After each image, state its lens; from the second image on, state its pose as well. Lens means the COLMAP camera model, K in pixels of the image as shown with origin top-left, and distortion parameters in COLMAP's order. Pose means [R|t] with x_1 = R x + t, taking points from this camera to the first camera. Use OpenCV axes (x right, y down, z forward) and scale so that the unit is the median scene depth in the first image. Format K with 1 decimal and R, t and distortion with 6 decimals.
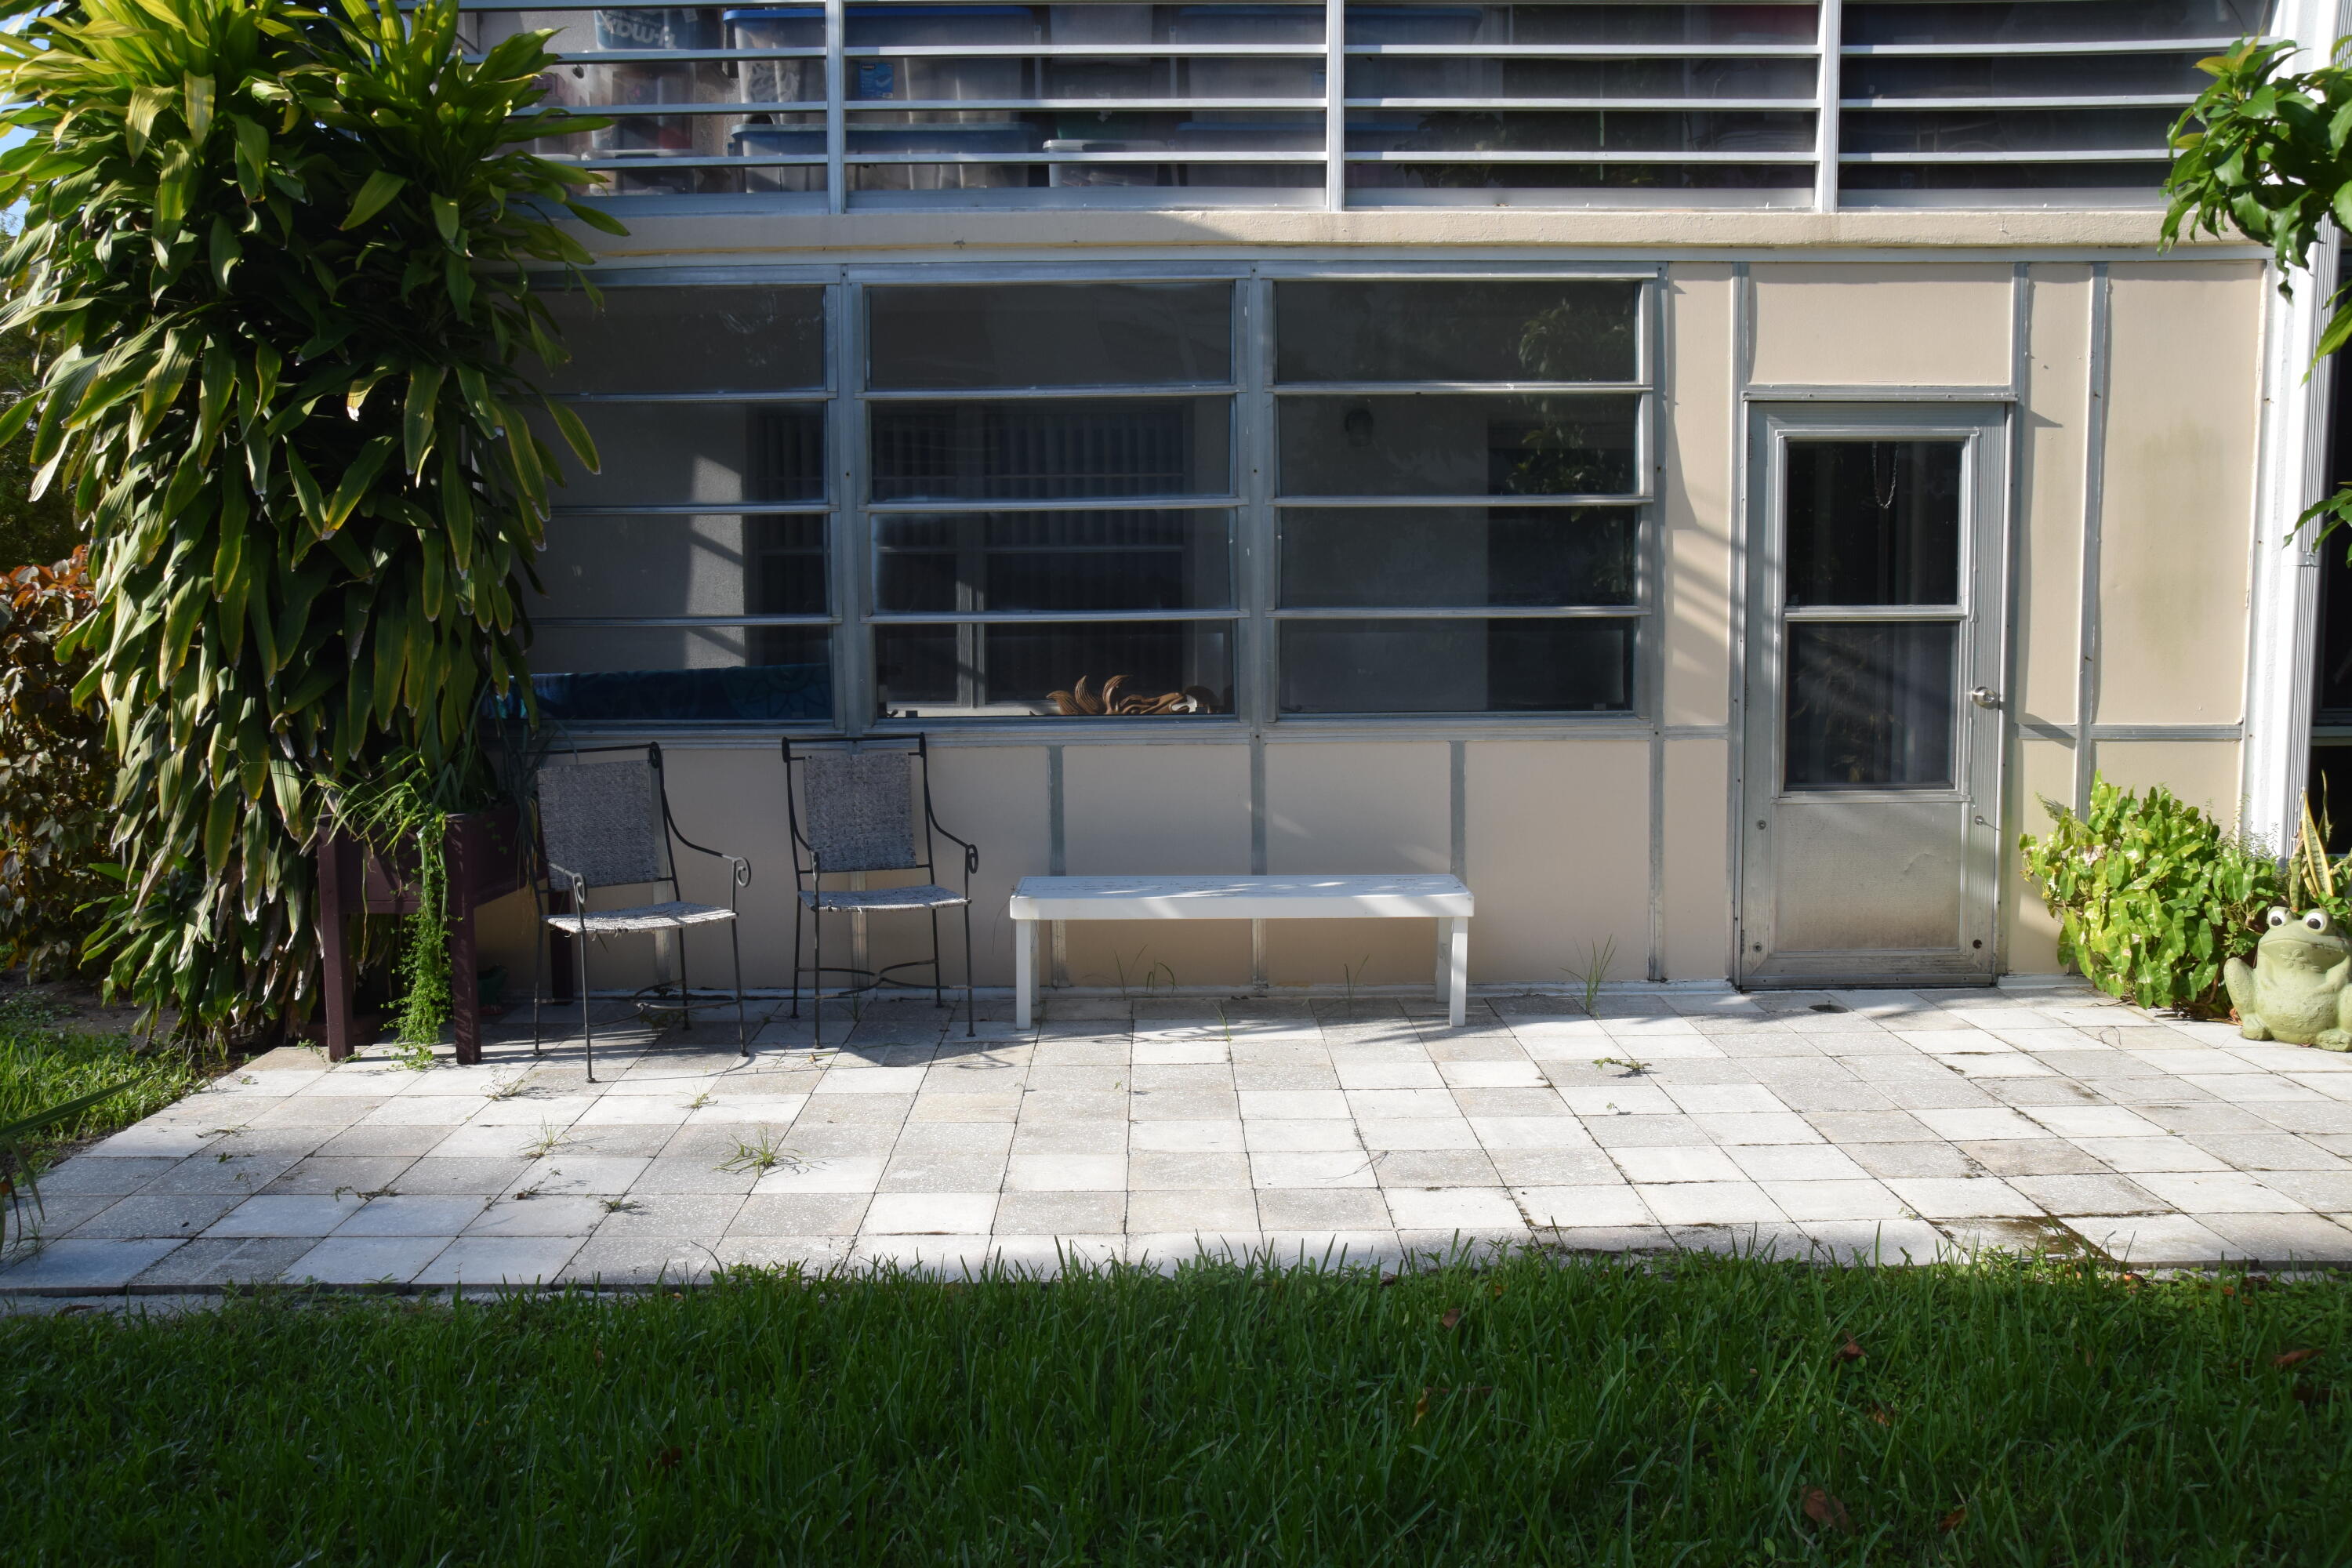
lens RADIAL K [[1999.0, 0, 1176.0], [0, 1999.0, 784.0], [0, 0, 1]] dist [-0.072564, 0.006062]
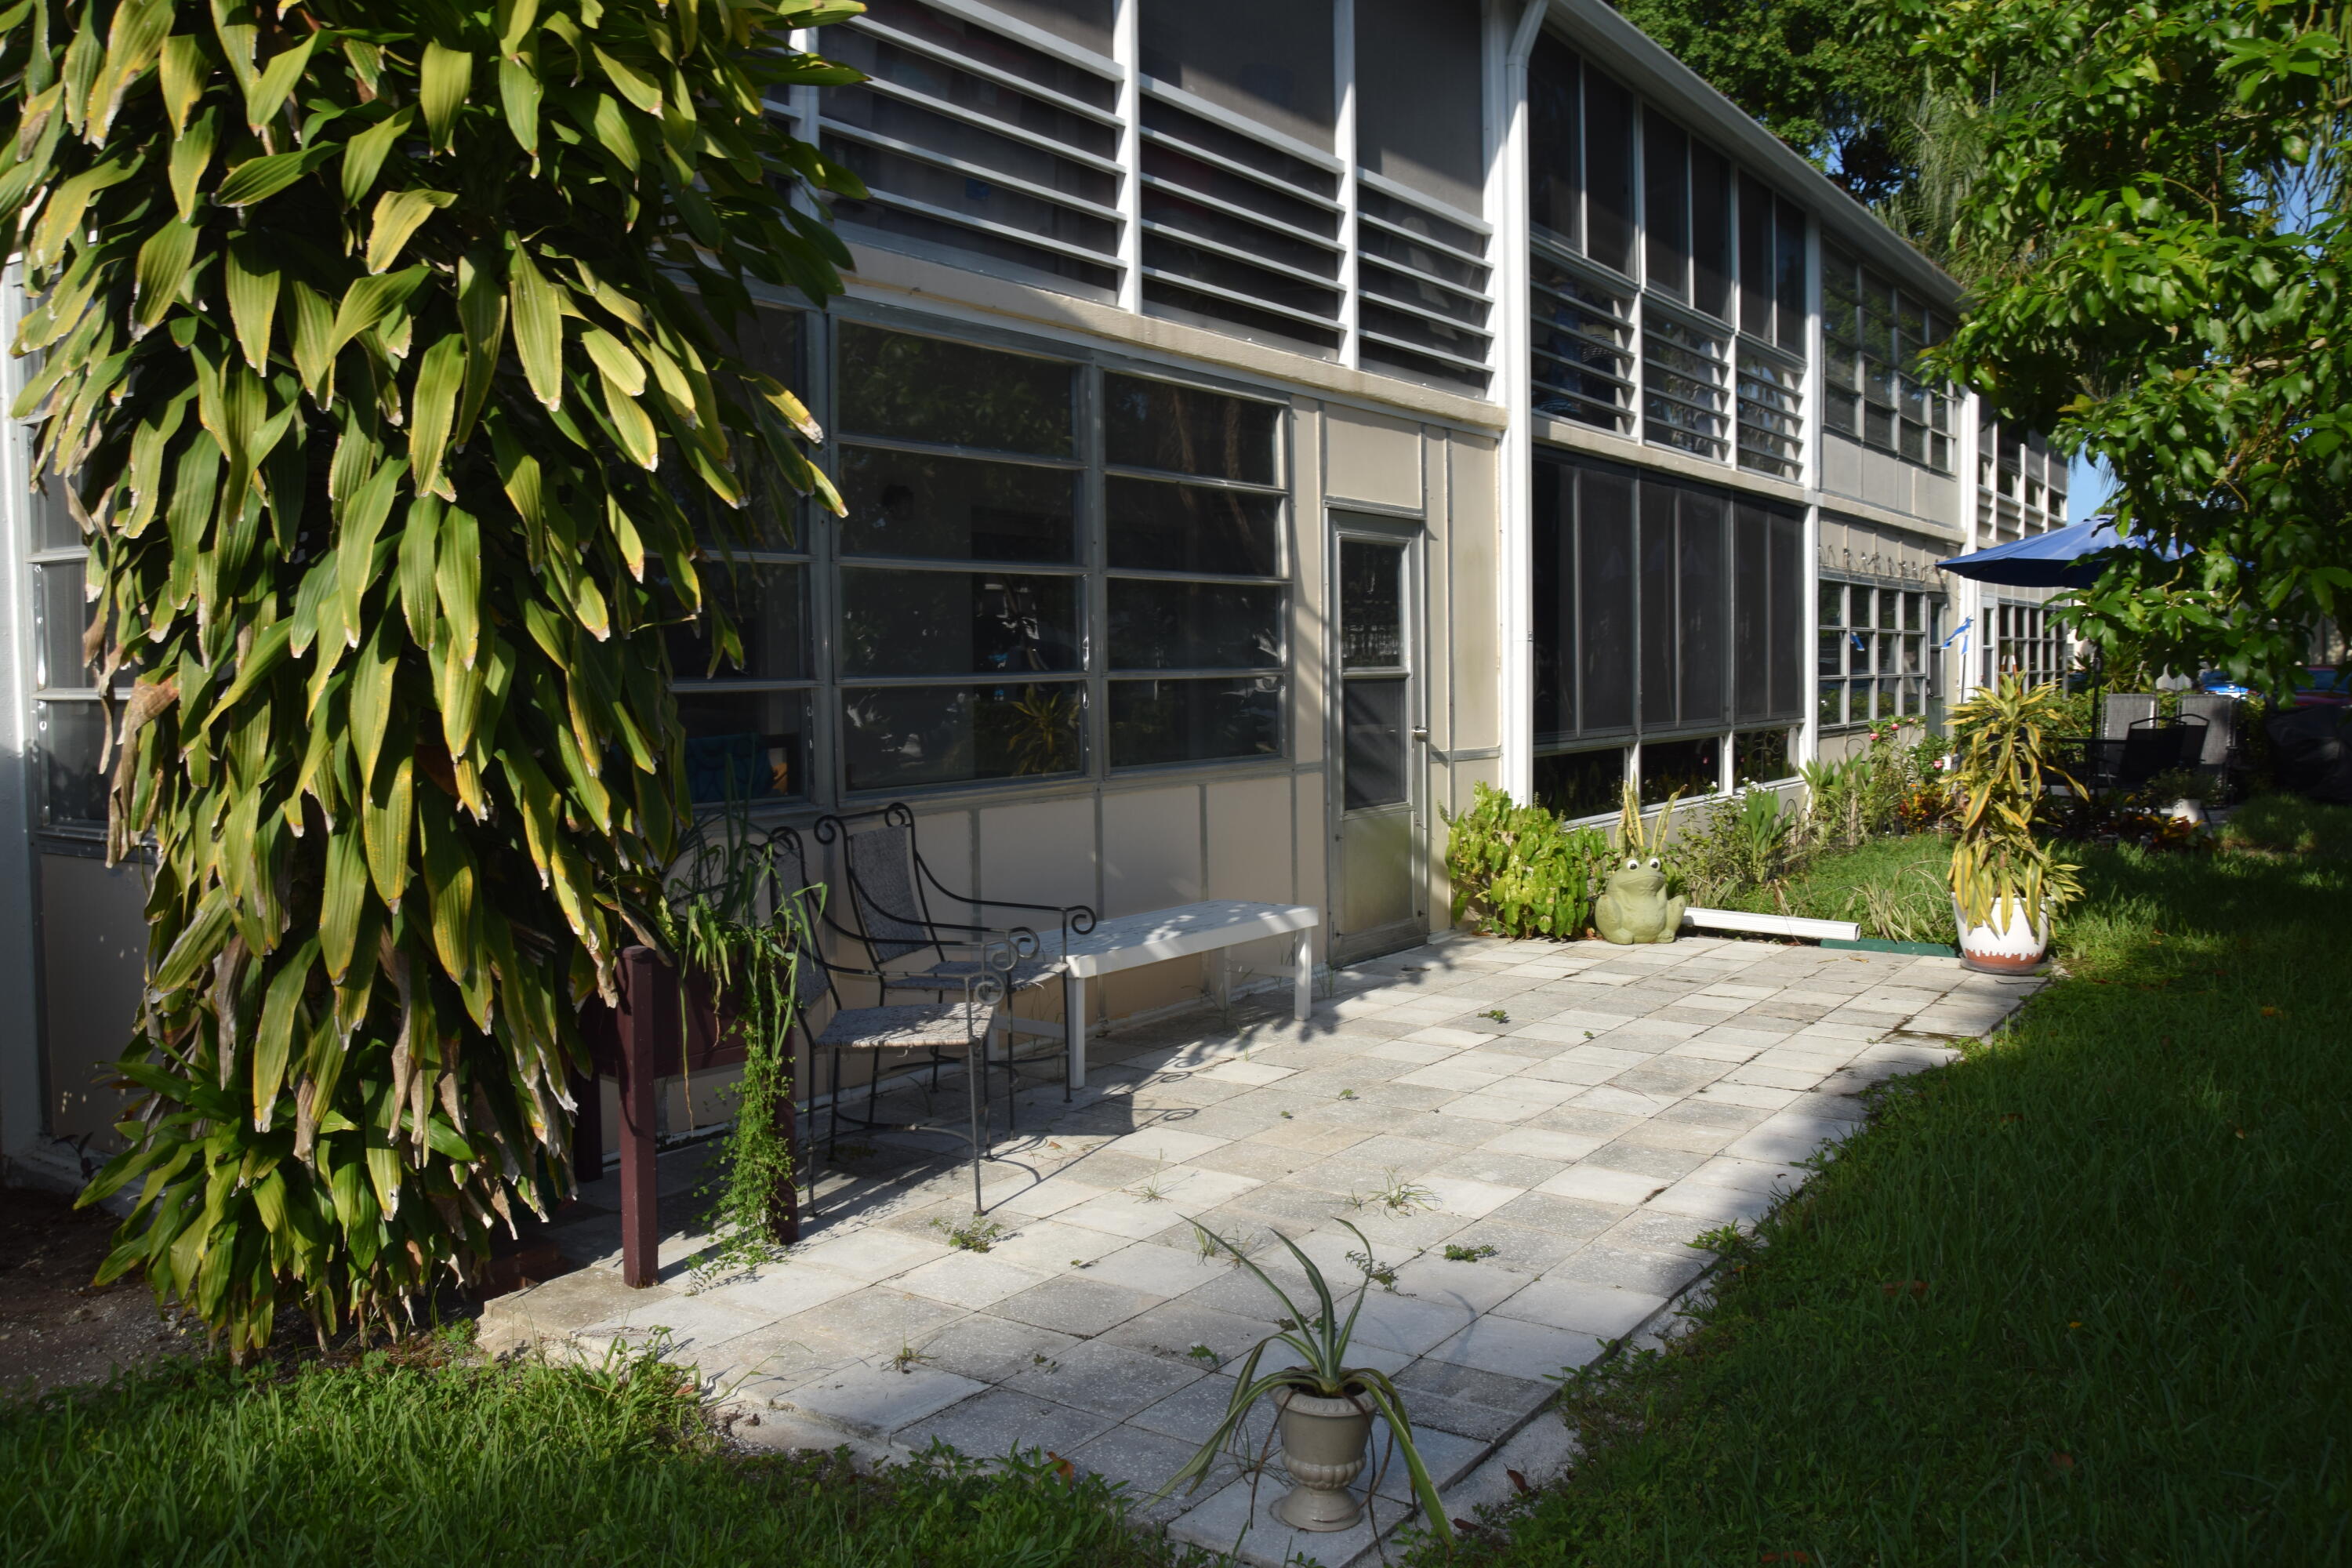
lens RADIAL K [[1888.5, 0, 1176.0], [0, 1888.5, 784.0], [0, 0, 1]] dist [-0.084527, 0.001129]
pose [[0.581260, -0.049991, 0.812181, -0.769814], [0.089637, 0.995970, -0.002847, -0.021063], [-0.808766, 0.074457, 0.583398, 0.383677]]
